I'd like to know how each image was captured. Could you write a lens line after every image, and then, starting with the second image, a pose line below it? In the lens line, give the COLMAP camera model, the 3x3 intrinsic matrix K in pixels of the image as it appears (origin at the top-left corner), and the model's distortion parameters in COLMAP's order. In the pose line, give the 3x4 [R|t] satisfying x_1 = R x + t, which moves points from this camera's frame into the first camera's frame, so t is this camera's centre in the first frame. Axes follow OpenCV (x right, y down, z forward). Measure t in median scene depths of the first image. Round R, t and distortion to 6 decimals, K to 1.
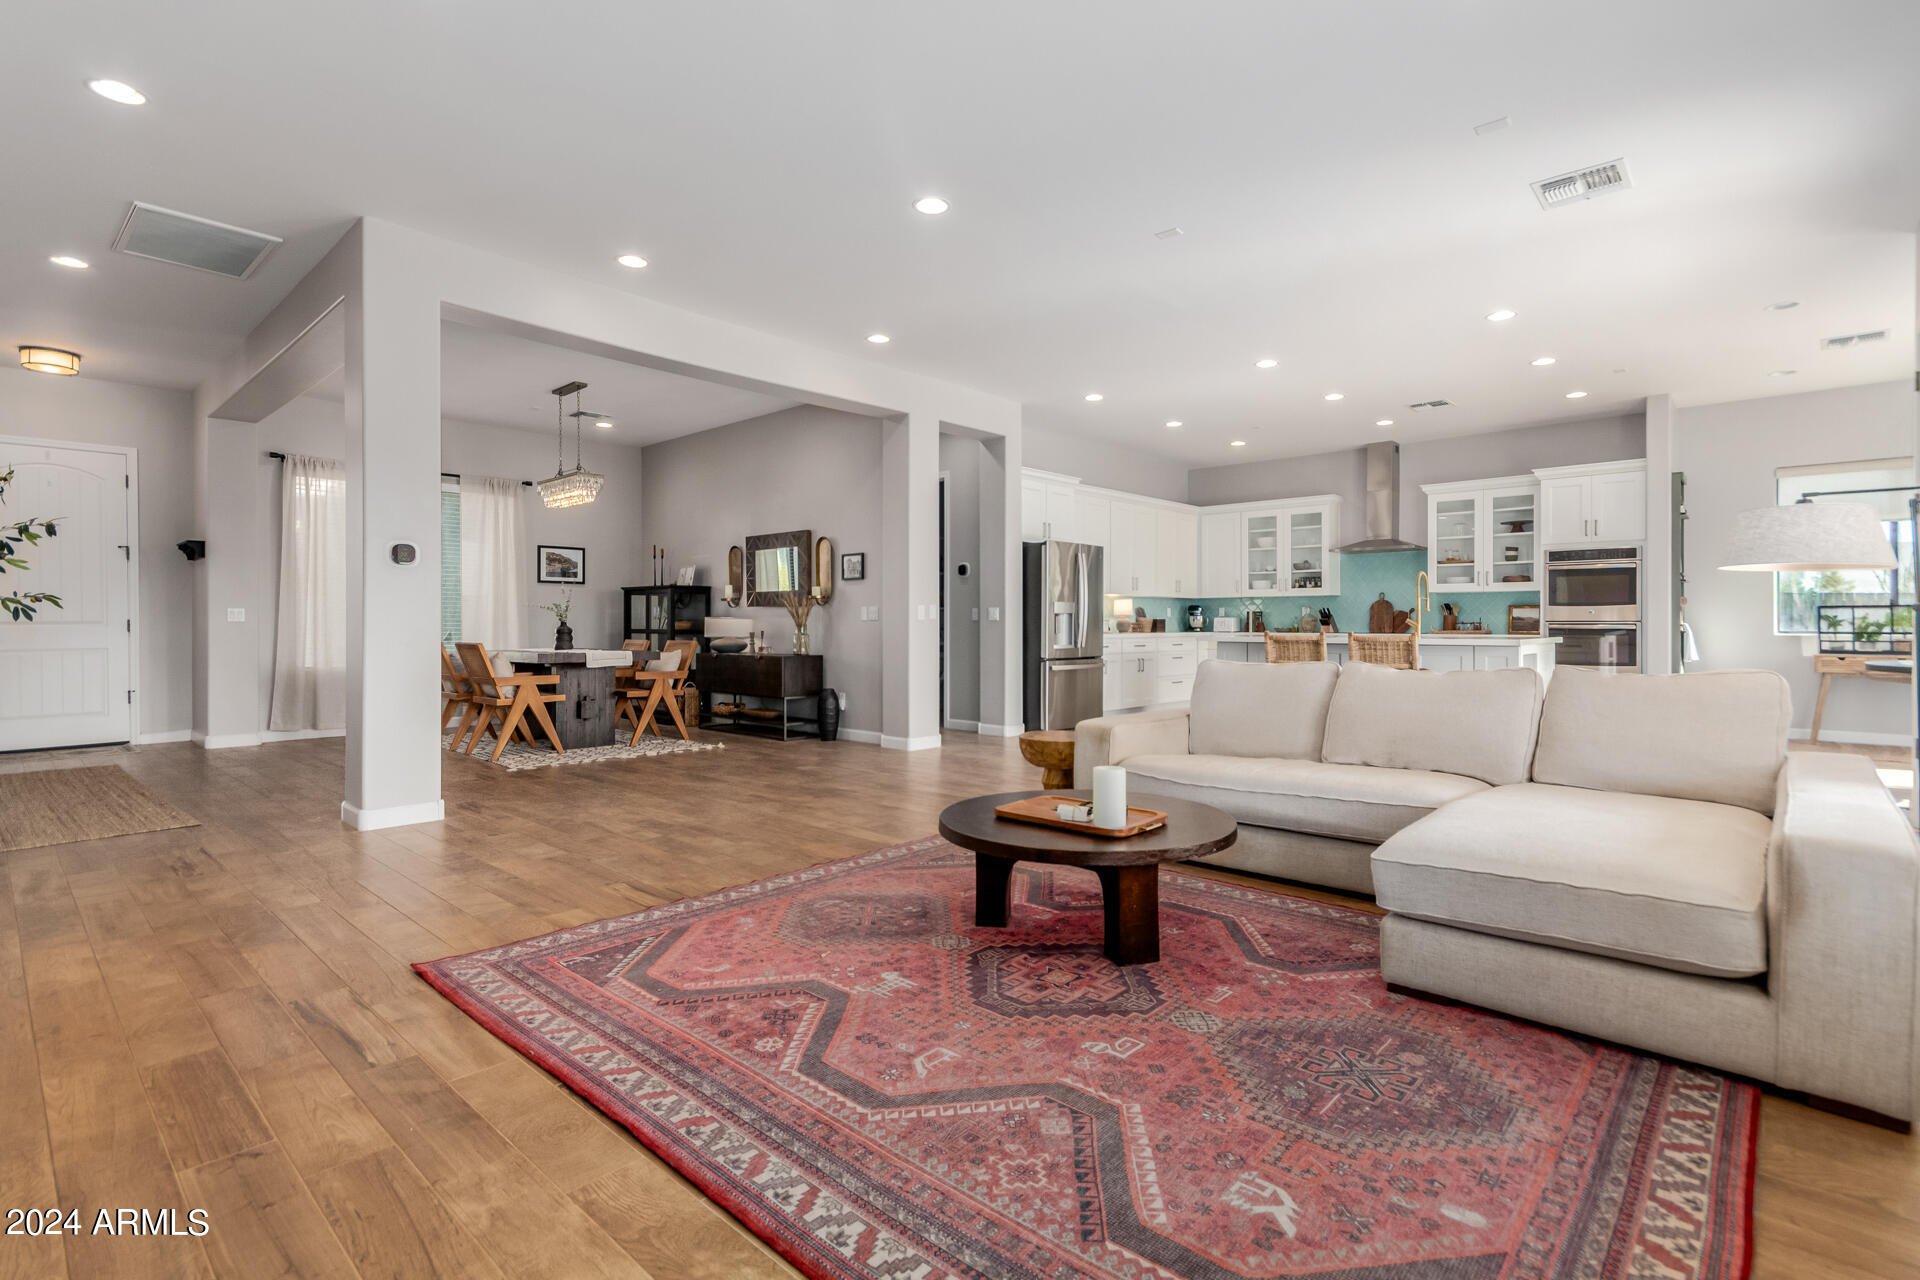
lens RADIAL K [[895.7, 0, 956.4], [0, 895.7, 627.7], [0, 0, 1]] dist [0.007338, 0.001113]
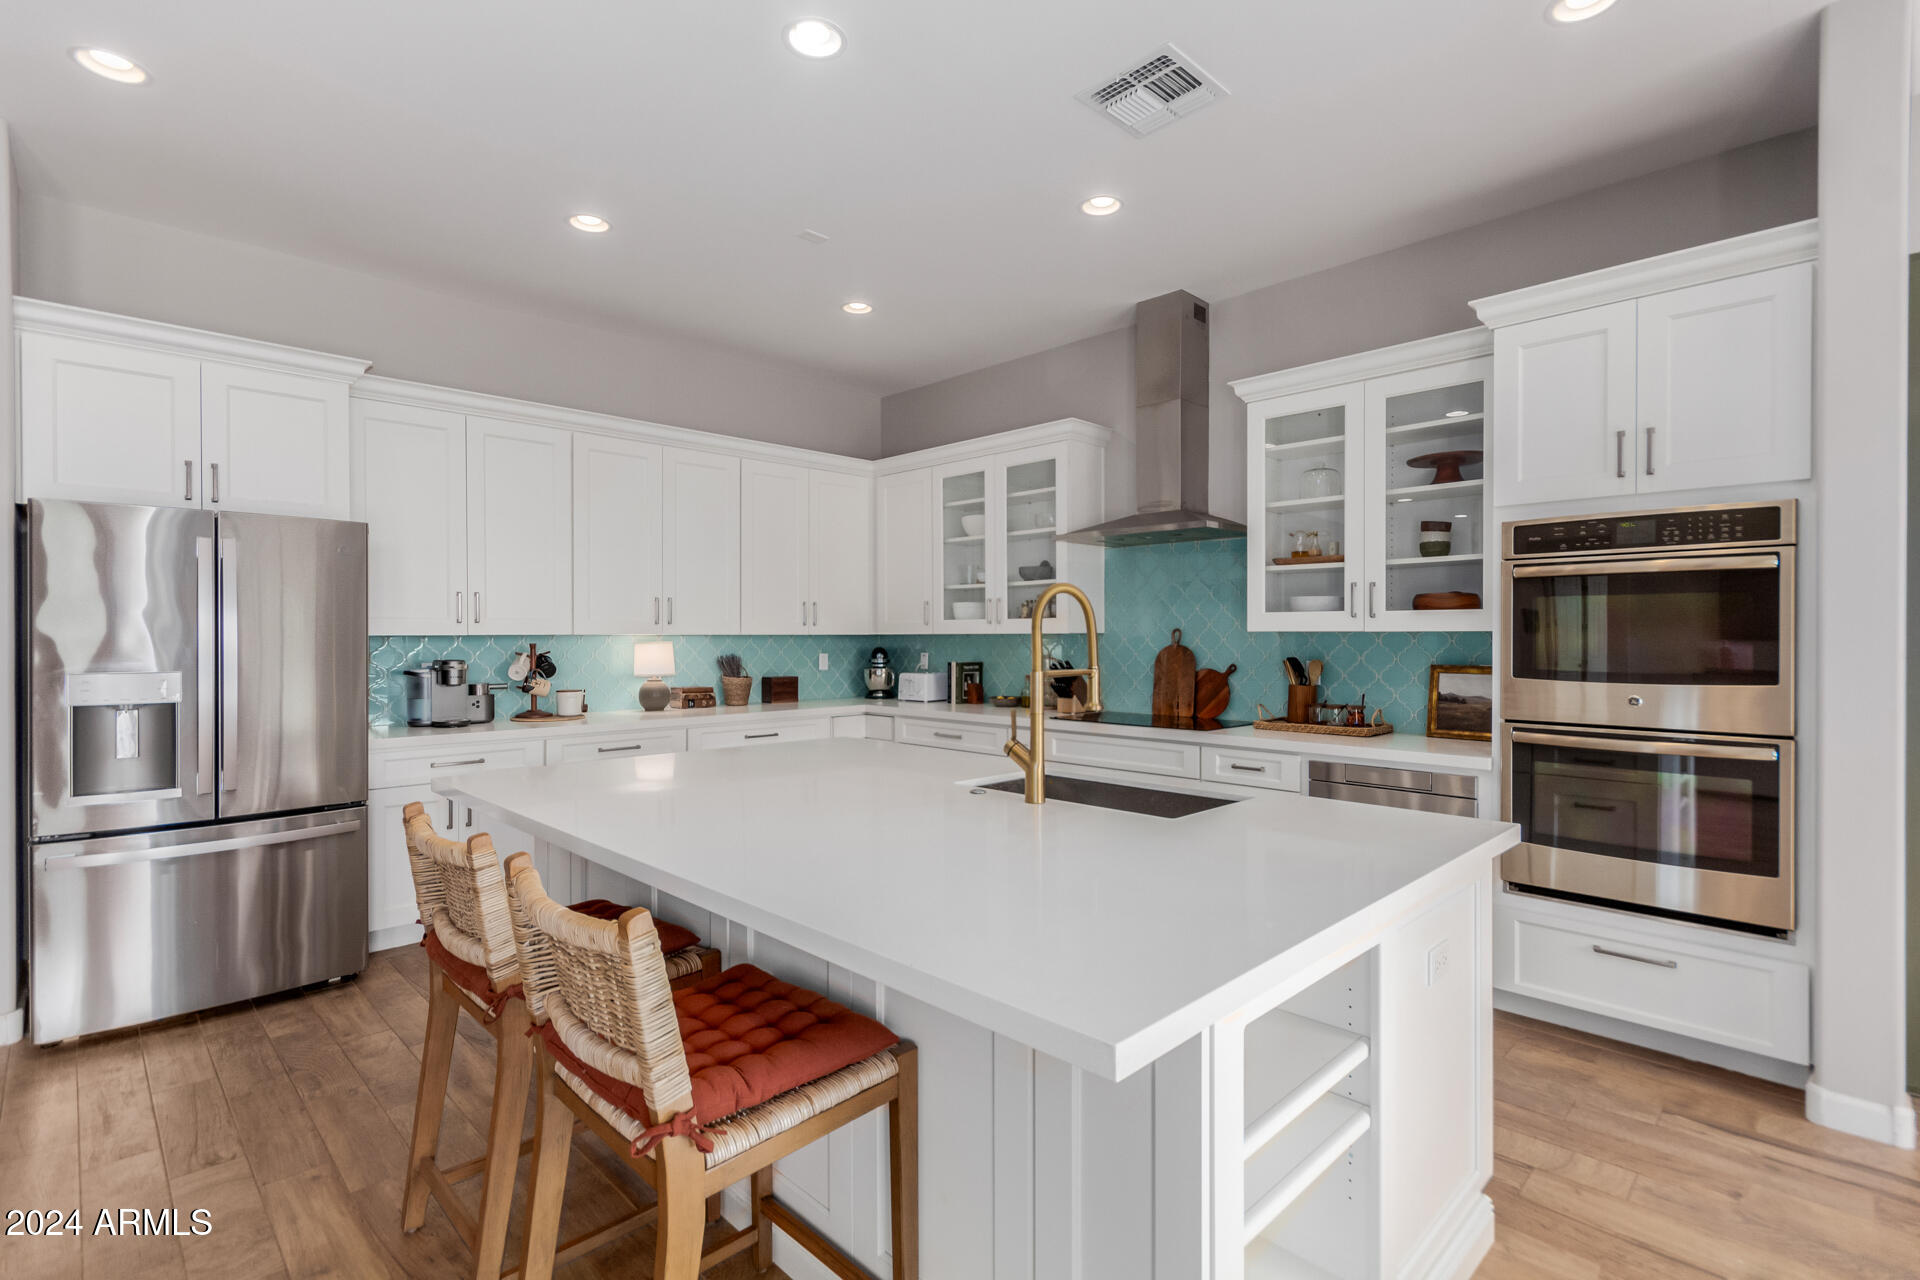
lens RADIAL K [[895.7, 0, 963.9], [0, 895.7, 642.8], [0, 0, 1]] dist [0.007338, 0.001113]
pose [[0.999030, -0.001757, -0.043995, 0.418968], [0.001926, 0.999991, 0.003791, -0.036728], [0.043988, -0.003872, 0.999025, 0.580959]]
